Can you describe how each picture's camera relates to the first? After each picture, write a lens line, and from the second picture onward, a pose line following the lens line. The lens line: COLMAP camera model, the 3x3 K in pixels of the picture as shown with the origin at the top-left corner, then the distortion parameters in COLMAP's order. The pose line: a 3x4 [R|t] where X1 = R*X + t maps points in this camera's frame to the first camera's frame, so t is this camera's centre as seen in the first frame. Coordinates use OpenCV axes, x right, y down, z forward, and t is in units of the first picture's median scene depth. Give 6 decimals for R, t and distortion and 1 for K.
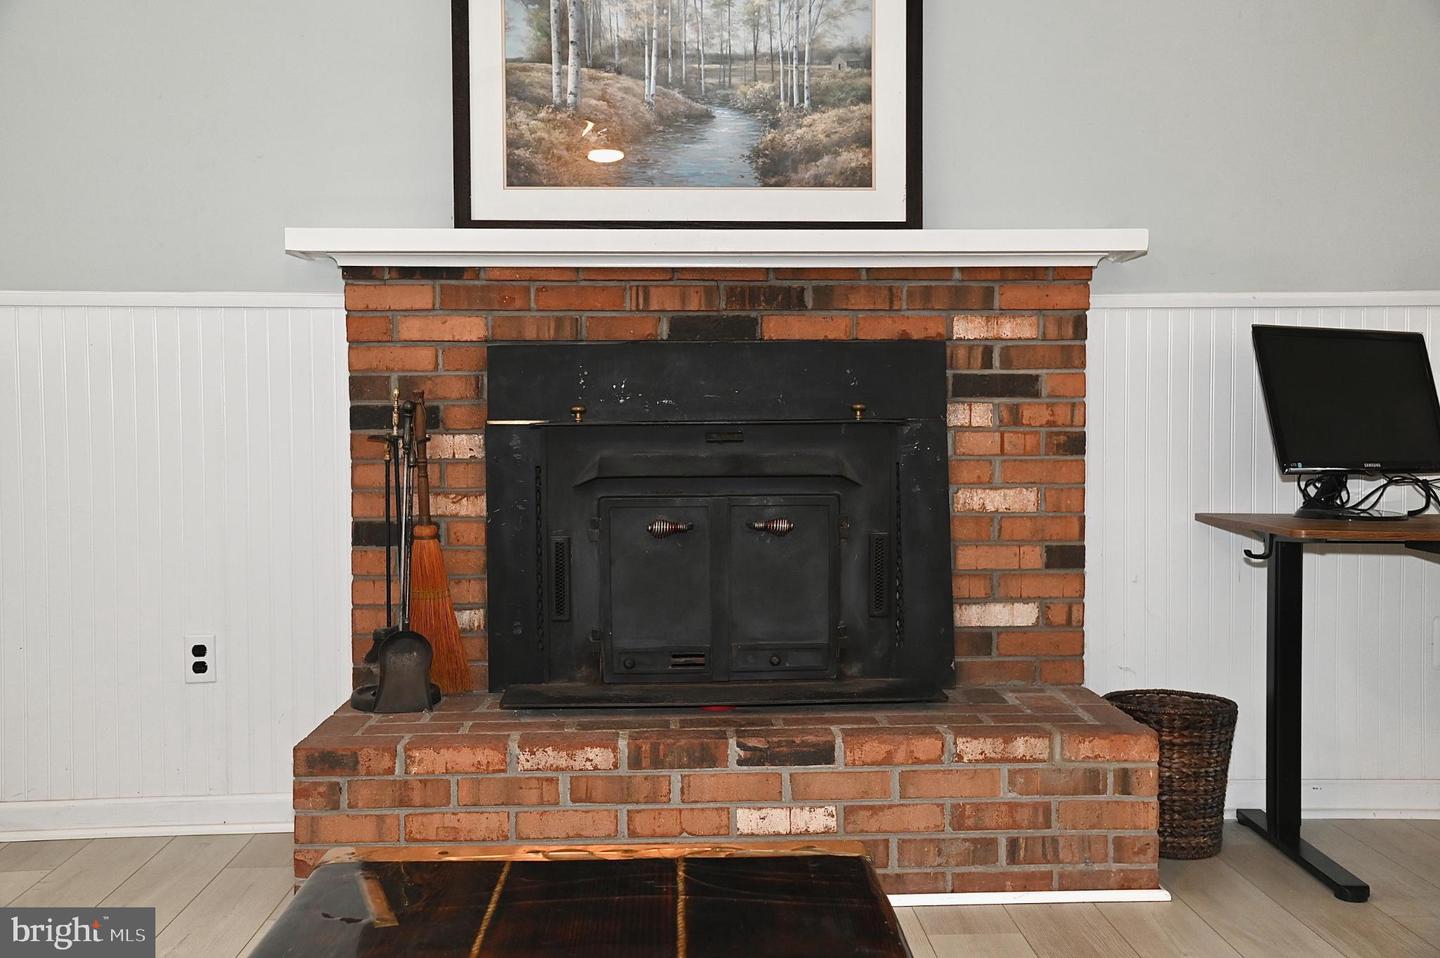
lens RADIAL K [[1465.4, 0, 720.8], [0, 1465.4, 472.2], [0, 0, 1]] dist [0.053510, 0.000000]
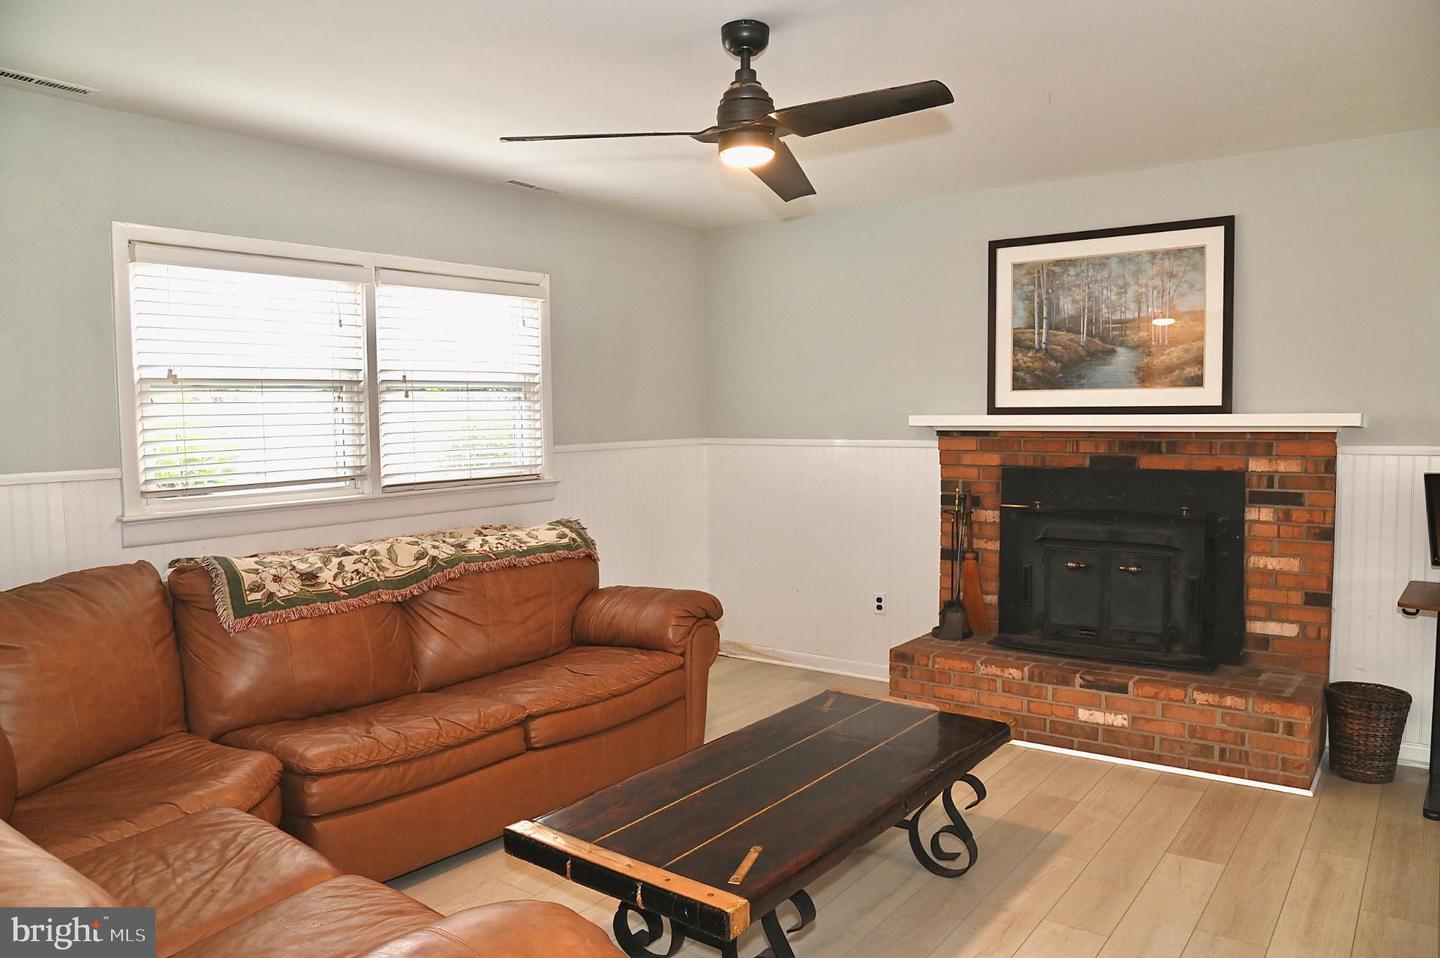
lens RADIAL K [[1011.7, 0, 717.9], [0, 1011.7, 480.3], [0, 0, 1]] dist [-0.028977, -0.002417]
pose [[0.775443, 0.033080, -0.630551, 0.426302], [-0.014631, 0.999300, 0.034433, -0.112166], [0.631248, -0.017475, 0.775384, -0.347912]]
